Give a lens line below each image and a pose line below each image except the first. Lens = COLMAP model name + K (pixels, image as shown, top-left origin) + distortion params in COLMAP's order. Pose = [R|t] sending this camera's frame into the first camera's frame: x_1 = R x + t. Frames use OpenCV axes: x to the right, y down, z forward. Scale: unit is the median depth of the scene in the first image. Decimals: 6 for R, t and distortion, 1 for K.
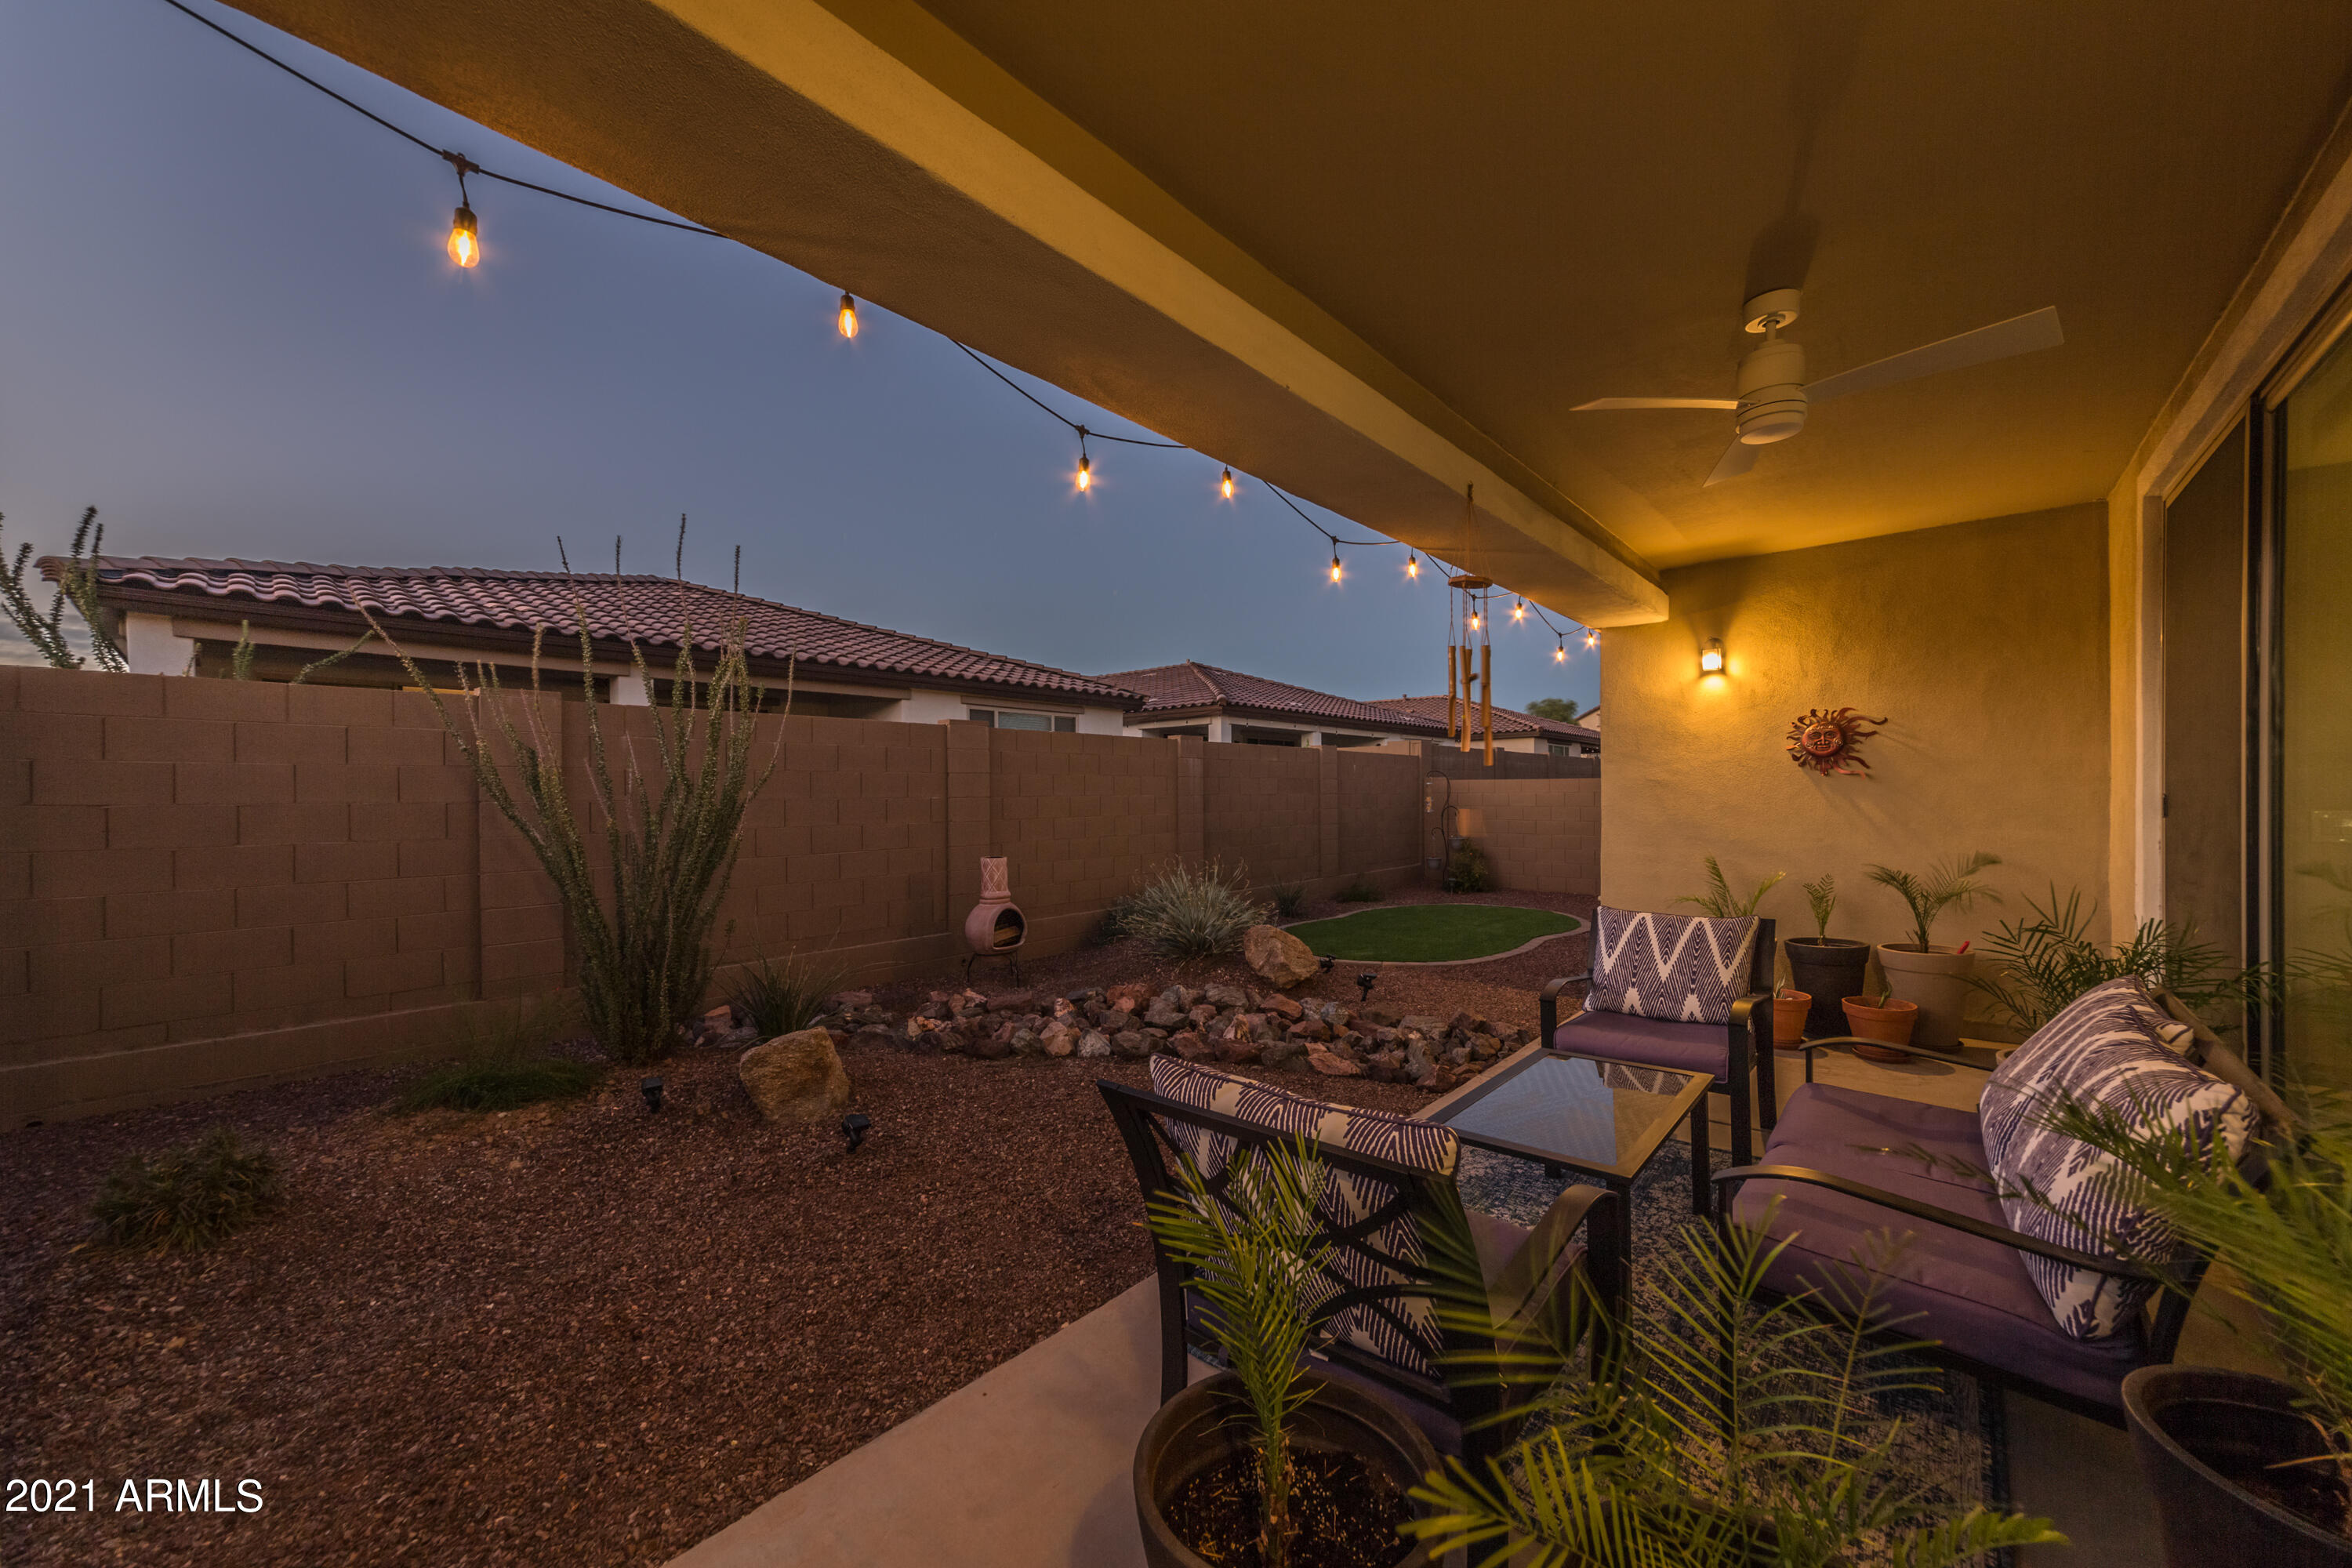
lens RADIAL K [[756.6, 0, 1184.7], [0, 756.6, 833.2], [0, 0, 1]] dist [-0.000384, 0.000113]
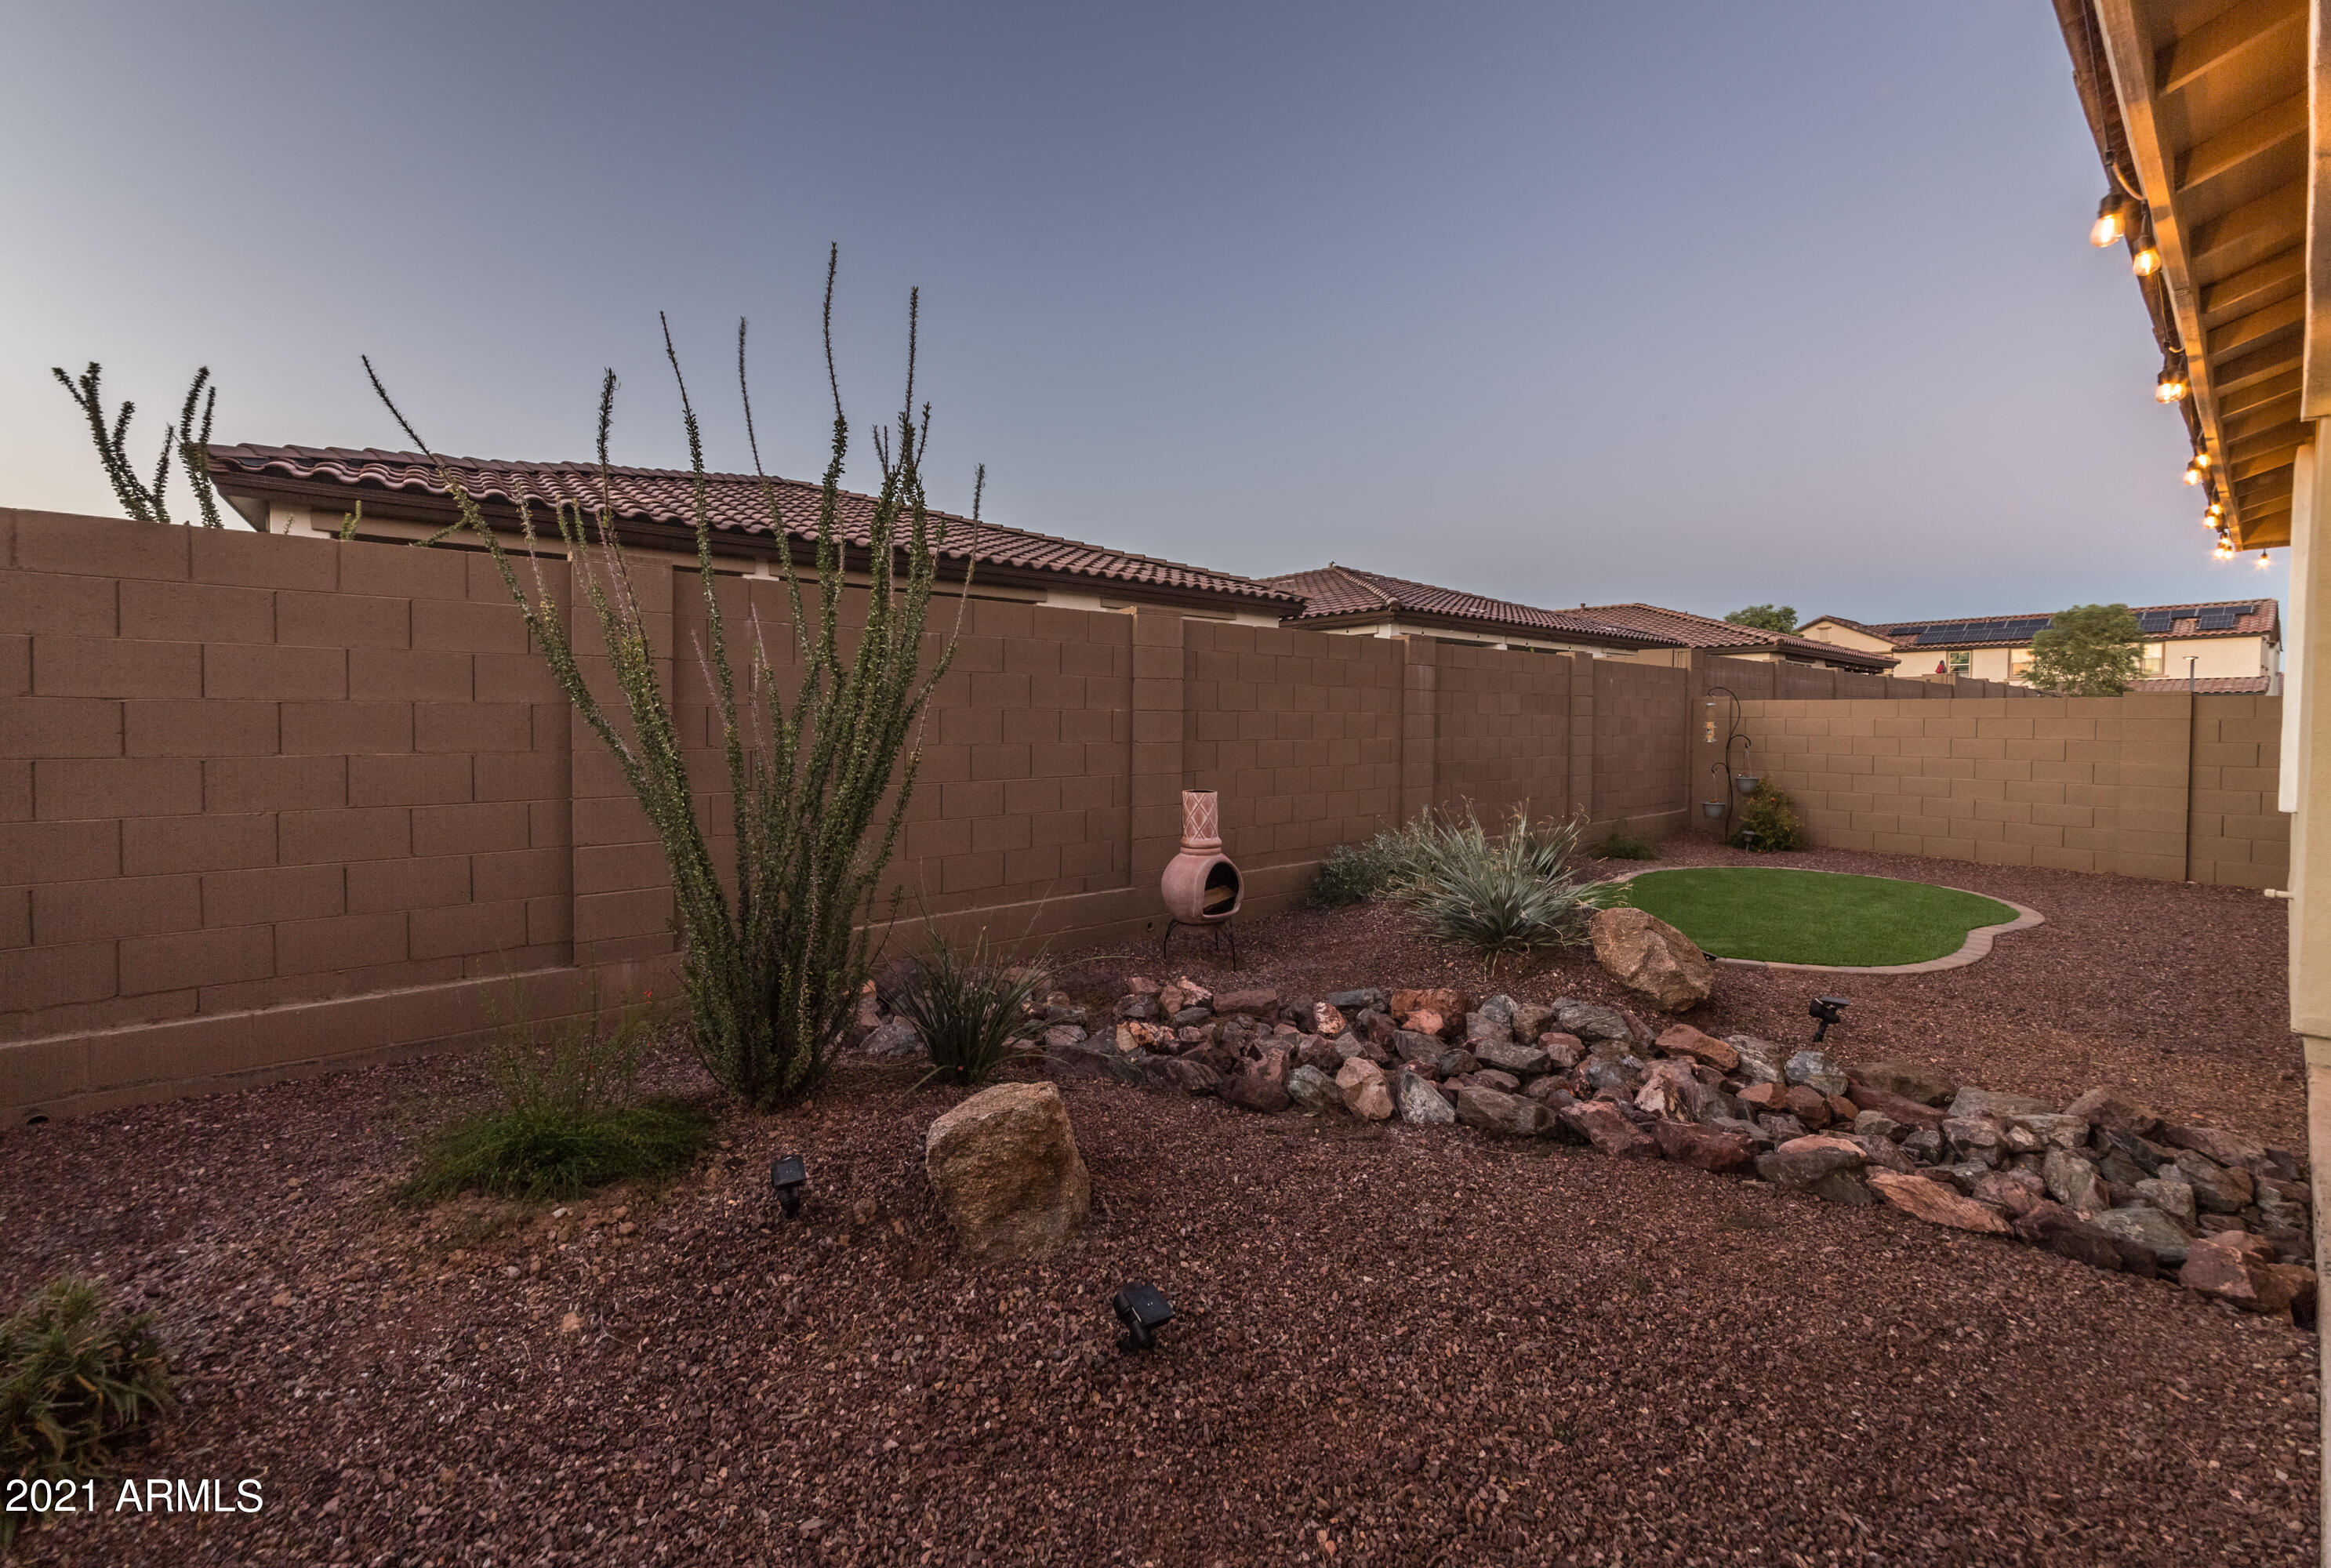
lens RADIAL K [[813.8, 0, 1165.5], [0, 813.8, 784.0], [0, 0, 1]] dist [0.016315, -0.007801]
pose [[0.986340, 0.026050, -0.162651, -0.210056], [-0.021481, 0.999326, 0.029782, 0.002049], [0.163317, -0.025882, 0.986234, 0.282329]]
